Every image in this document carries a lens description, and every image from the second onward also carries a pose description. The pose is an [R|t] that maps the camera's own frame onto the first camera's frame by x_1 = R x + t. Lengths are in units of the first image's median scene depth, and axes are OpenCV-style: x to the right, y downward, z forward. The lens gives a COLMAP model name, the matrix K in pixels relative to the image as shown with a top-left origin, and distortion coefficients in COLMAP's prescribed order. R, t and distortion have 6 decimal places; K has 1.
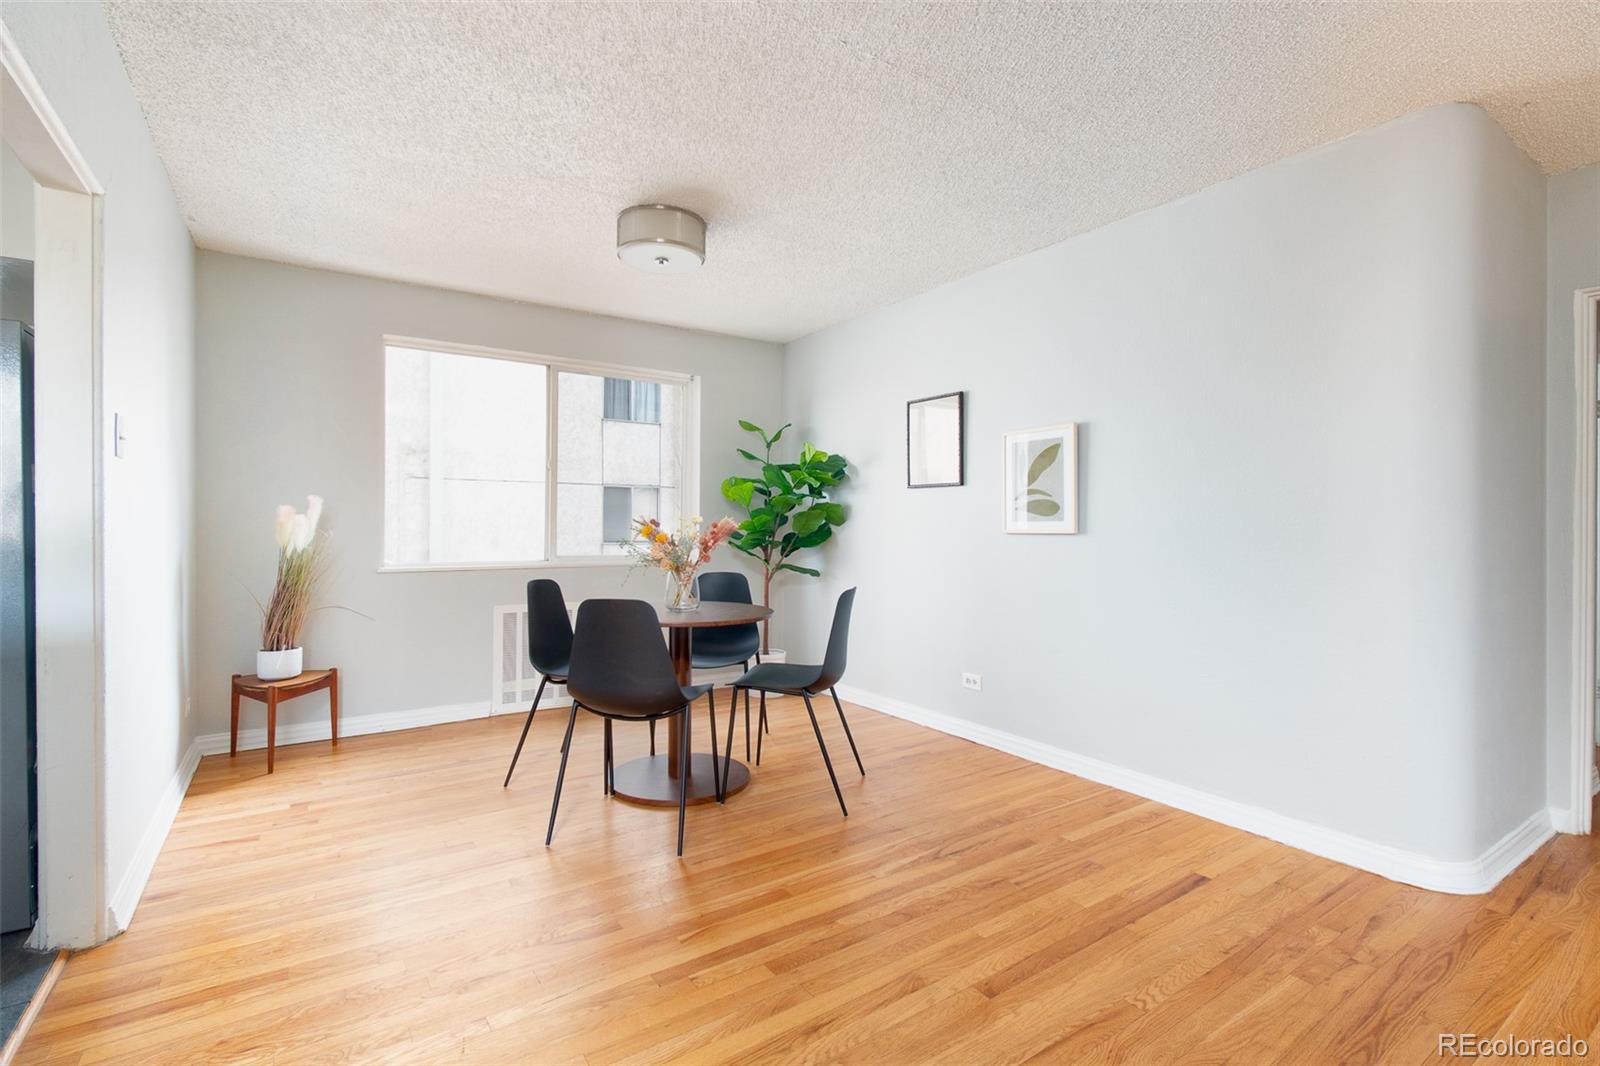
lens RADIAL K [[671.3, 0, 800.0], [0, 671.3, 533.0], [0, 0, 1]] dist [-0.000968, -0.000146]
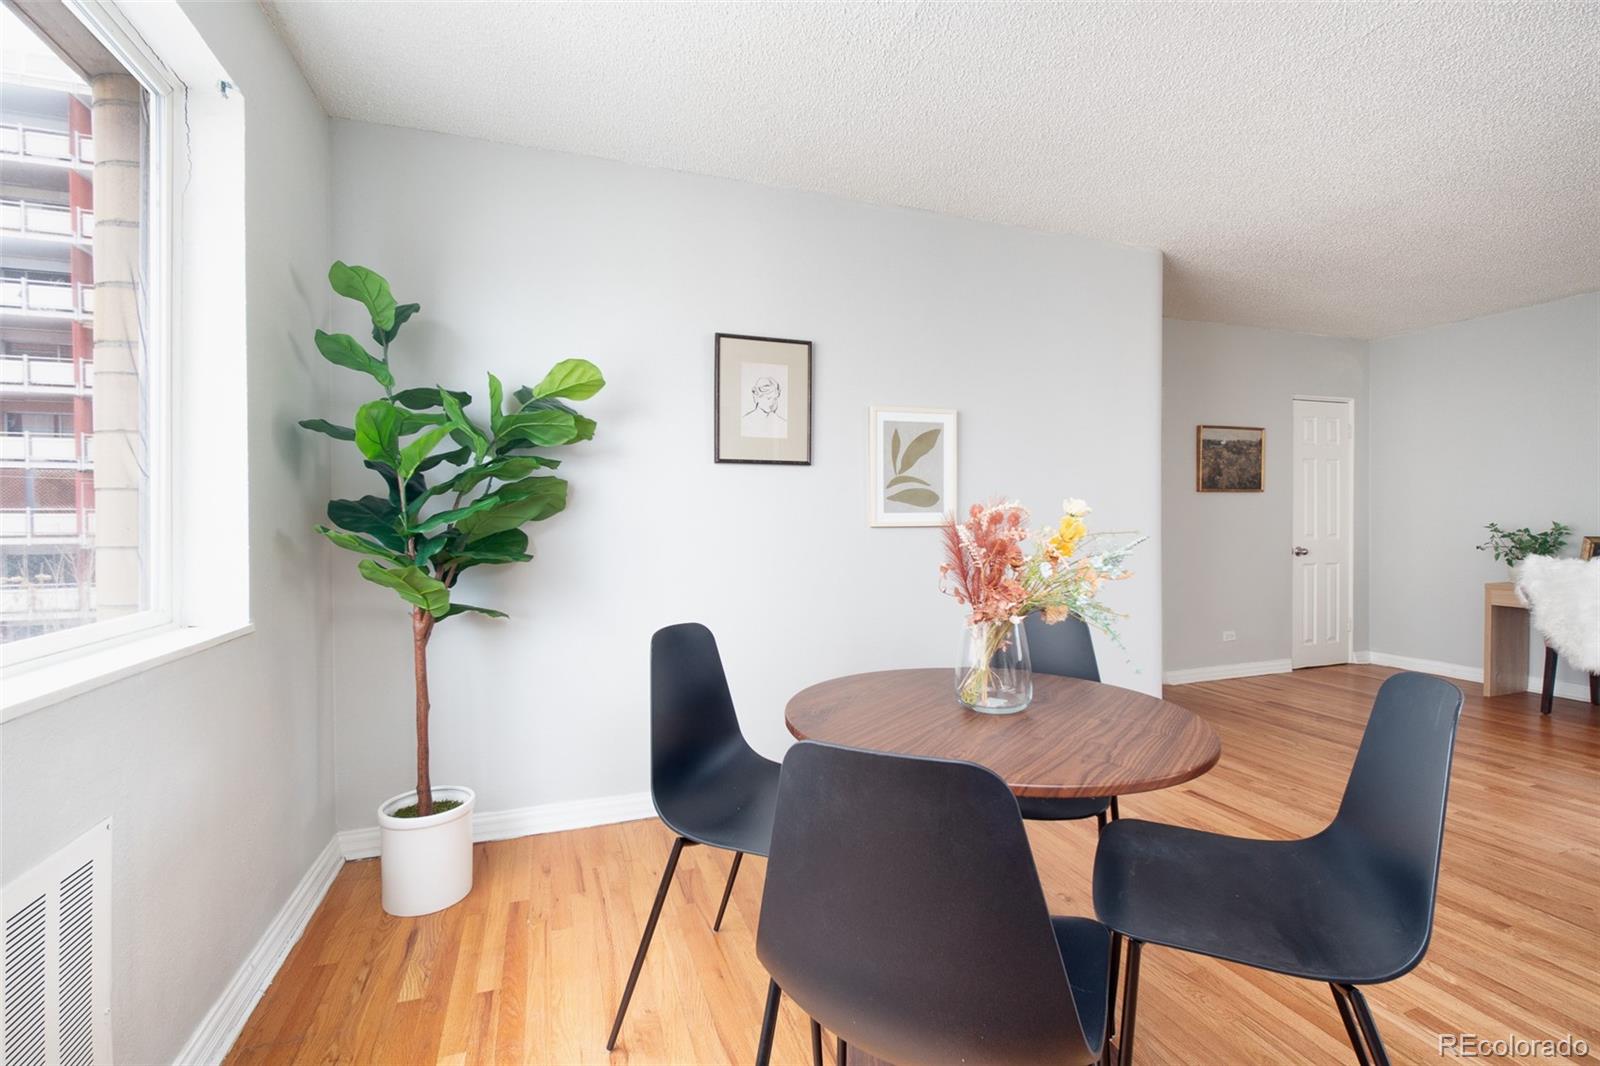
lens RADIAL K [[694.9, 0, 789.6], [0, 694.9, 529.3], [0, 0, 1]] dist [-0.001110, -0.000061]
pose [[0.296824, -0.017038, 0.954780, -0.583527], [0.016129, 0.999788, 0.012827, -0.009536], [-0.954796, 0.011592, 0.297036, 0.880761]]
